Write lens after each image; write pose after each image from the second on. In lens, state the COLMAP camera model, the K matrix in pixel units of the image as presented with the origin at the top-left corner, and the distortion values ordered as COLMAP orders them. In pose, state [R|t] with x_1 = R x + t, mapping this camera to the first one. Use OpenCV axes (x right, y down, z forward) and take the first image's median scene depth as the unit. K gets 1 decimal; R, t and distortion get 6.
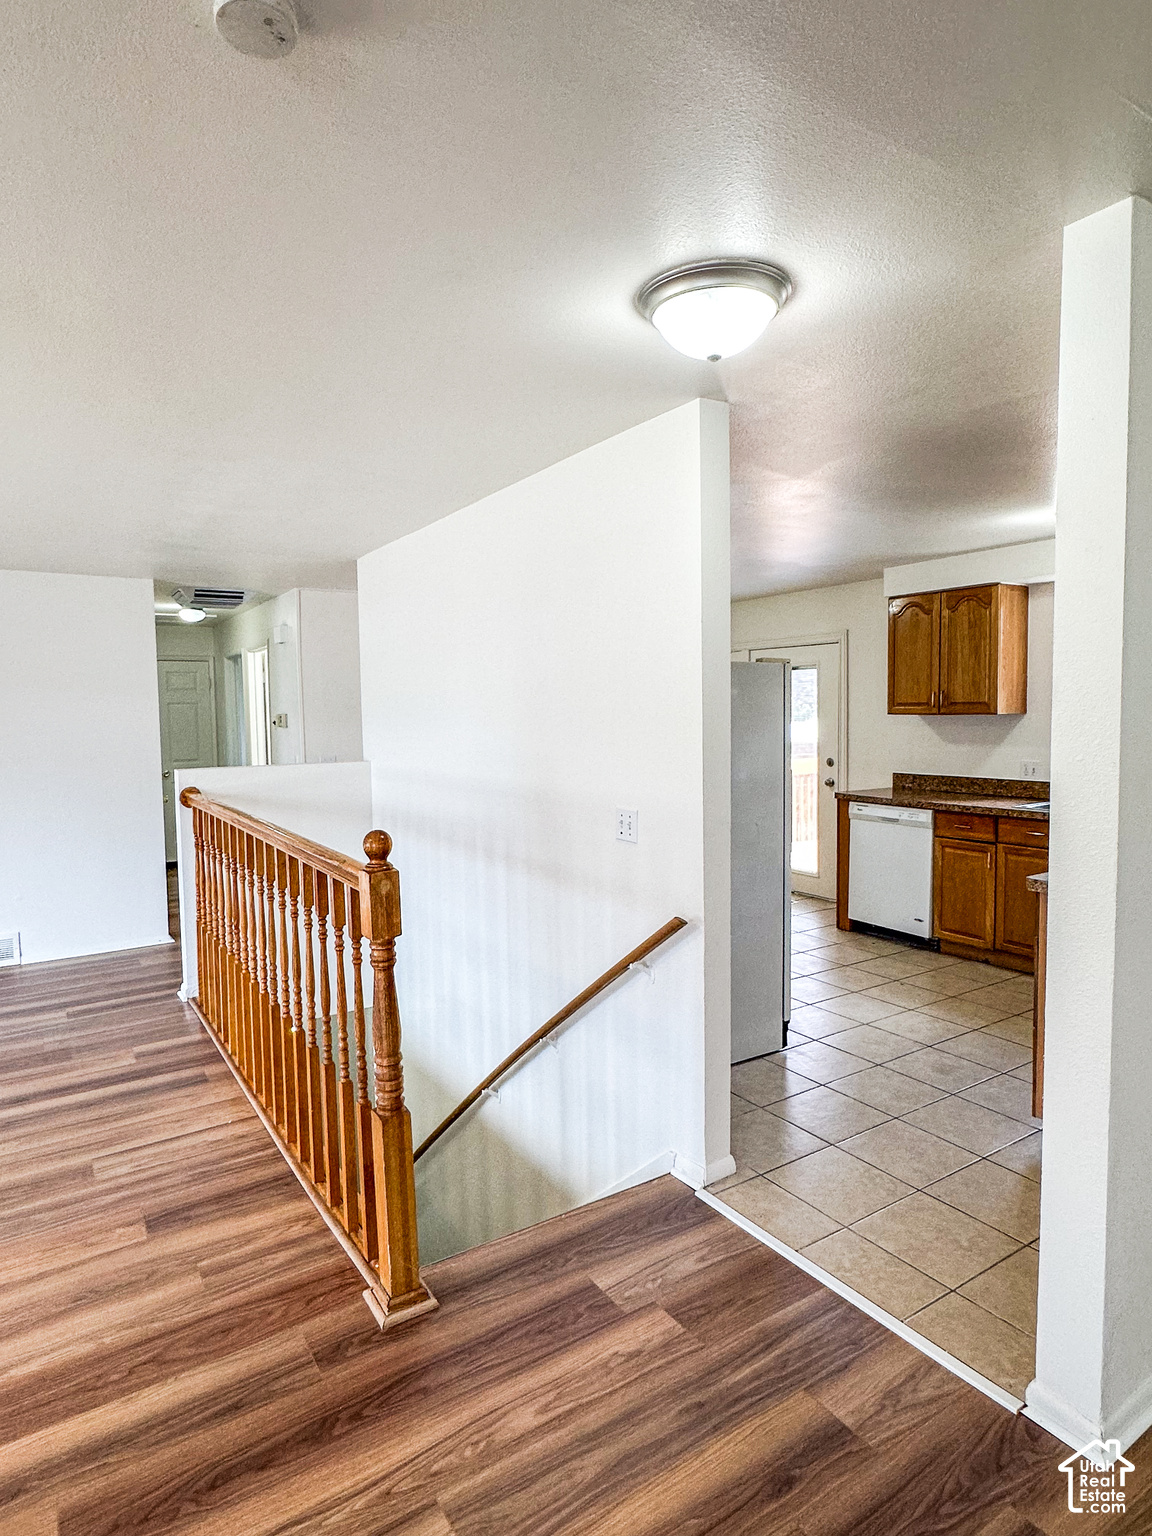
lens RADIAL K [[869.1, 0, 571.1], [0, 869.1, 763.3], [0, 0, 1]] dist [-0.004722, 0.000917]
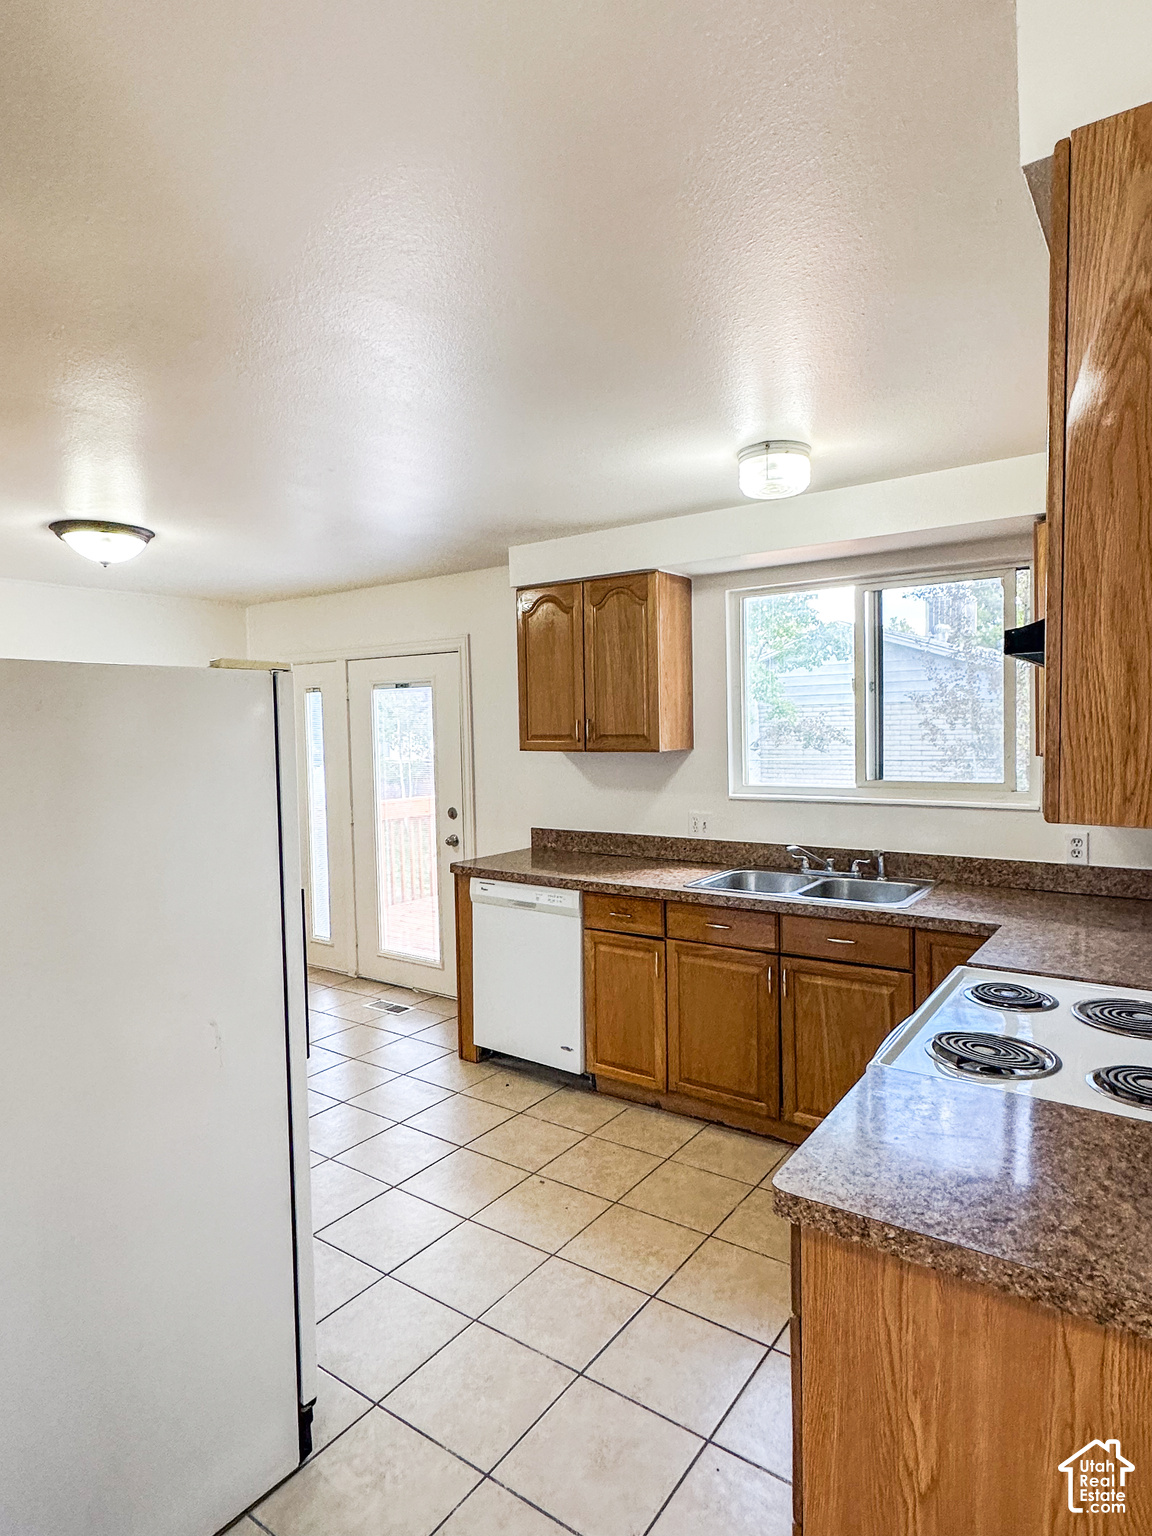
lens RADIAL K [[869.1, 0, 571.1], [0, 869.1, 763.3], [0, 0, 1]] dist [-0.004722, 0.000917]
pose [[0.930157, -0.021815, 0.366513, 0.155926], [0.029273, 0.999462, -0.014803, -0.037910], [-0.365993, 0.024498, 0.930295, 0.351224]]
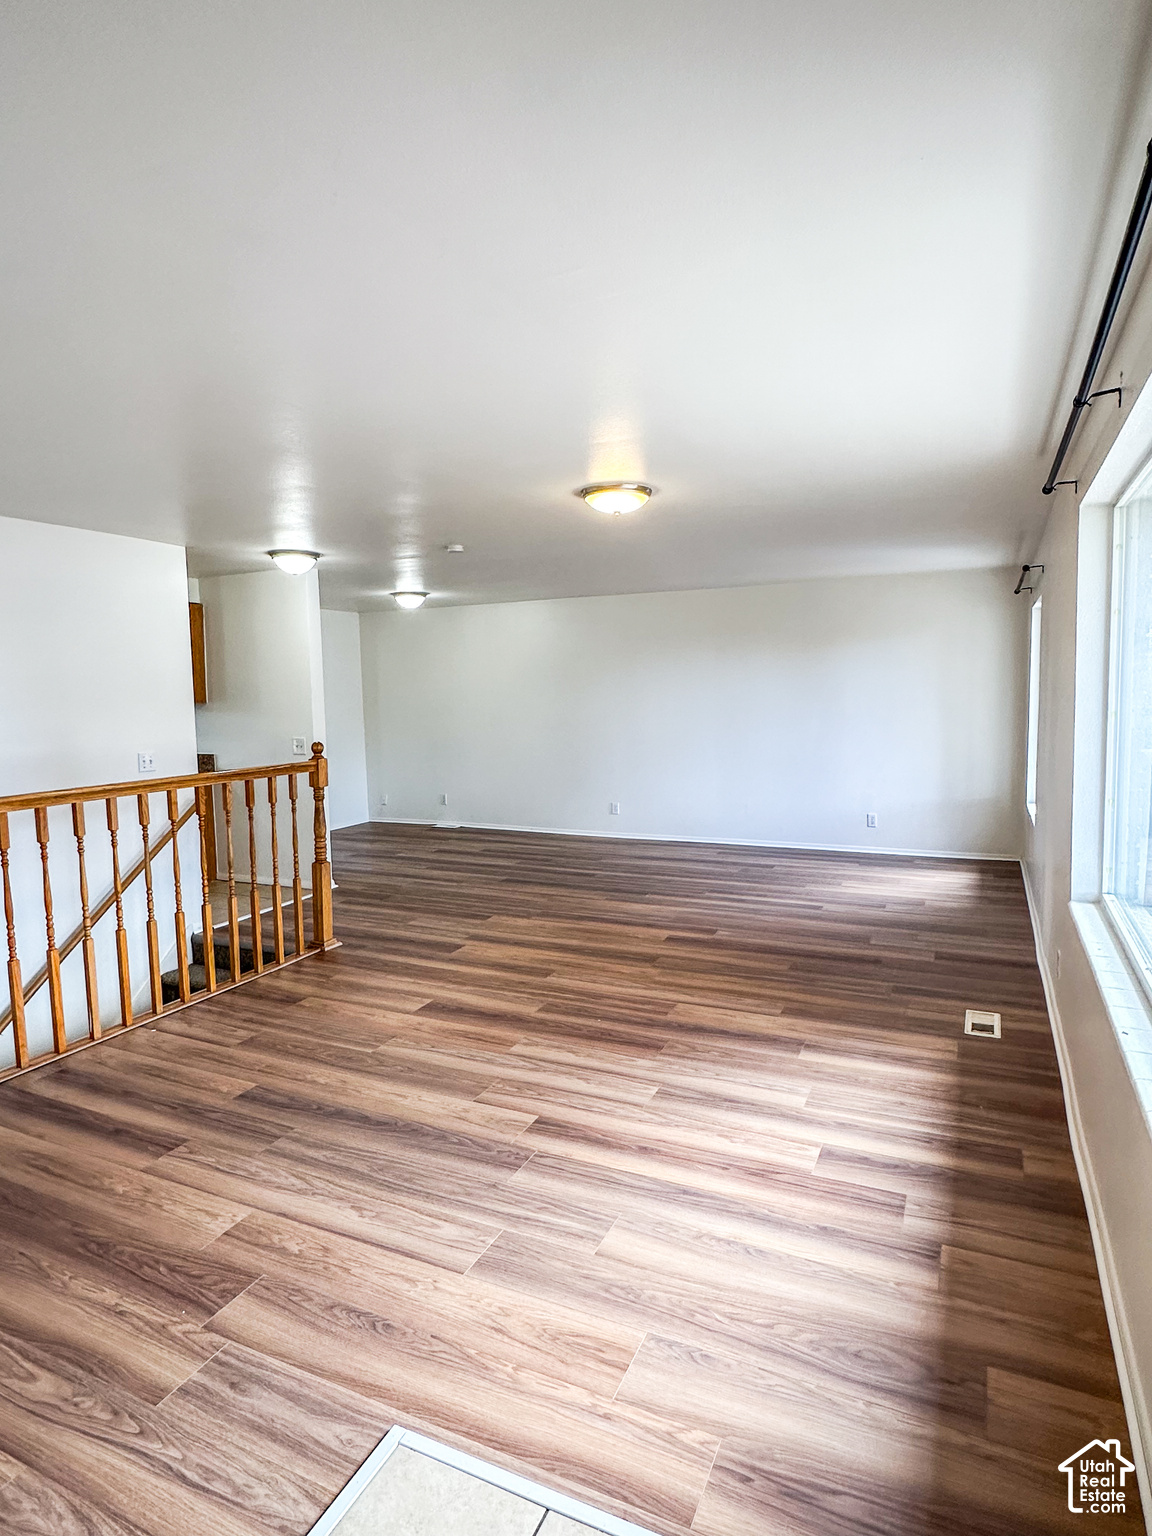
lens RADIAL K [[869.1, 0, 571.1], [0, 869.1, 763.3], [0, 0, 1]] dist [-0.004722, 0.000917]
pose [[-0.529131, -0.047680, 0.847200, -1.062829], [0.082591, 0.990785, 0.107344, -0.025120], [-0.844511, 0.126771, -0.520317, 0.678171]]
